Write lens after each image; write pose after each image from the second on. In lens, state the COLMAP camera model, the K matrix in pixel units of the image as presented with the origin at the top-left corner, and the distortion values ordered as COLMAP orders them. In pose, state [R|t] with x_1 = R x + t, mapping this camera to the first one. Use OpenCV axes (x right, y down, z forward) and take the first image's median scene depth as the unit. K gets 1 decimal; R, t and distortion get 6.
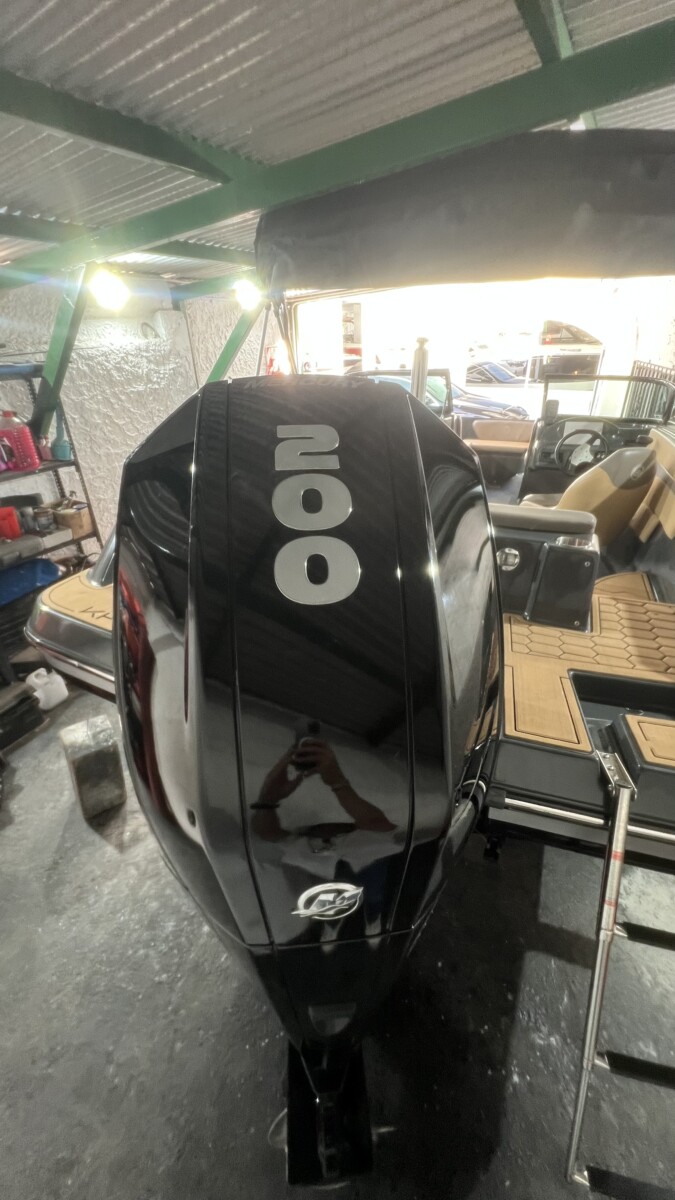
lens RADIAL K [[484.0, 0, 342.6], [0, 484.0, 596.1], [0, 0, 1]] dist [-0.000272, 0.000750]
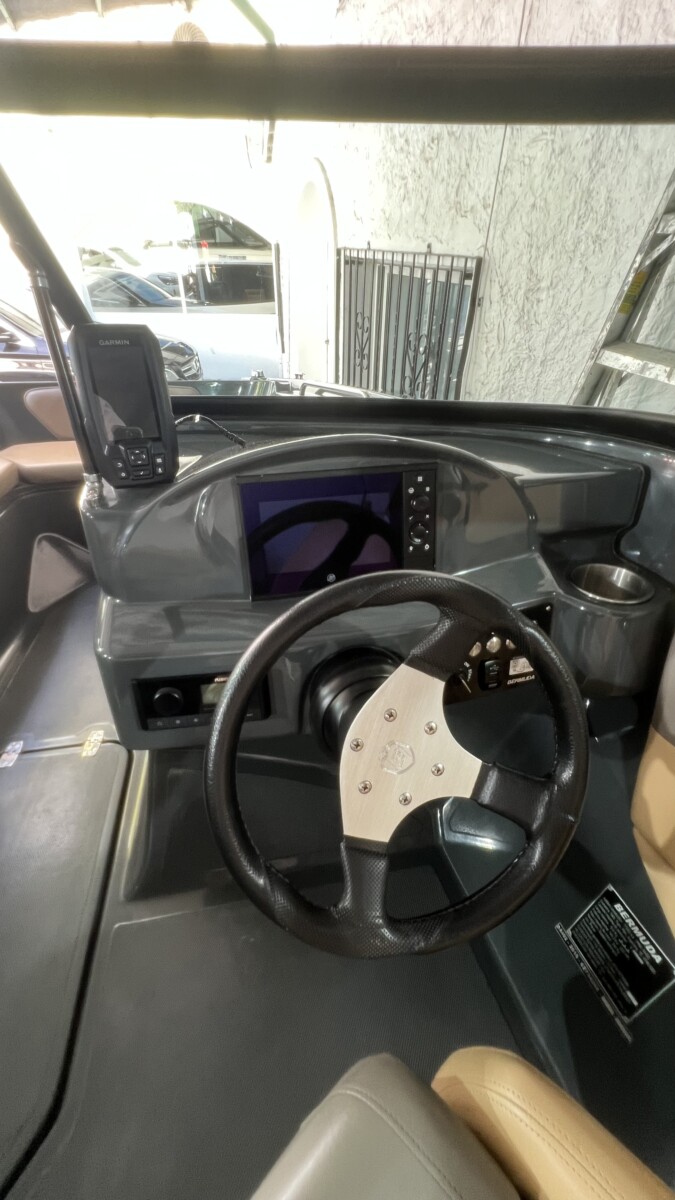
lens RADIAL K [[478.8, 0, 343.7], [0, 478.8, 596.7], [0, 0, 1]] dist [-0.012723, 0.003258]
pose [[0.838522, -0.286844, 0.463250, 0.150458], [0.226701, 0.956791, 0.182095, -0.124878], [-0.495466, -0.047671, 0.867318, 0.307541]]
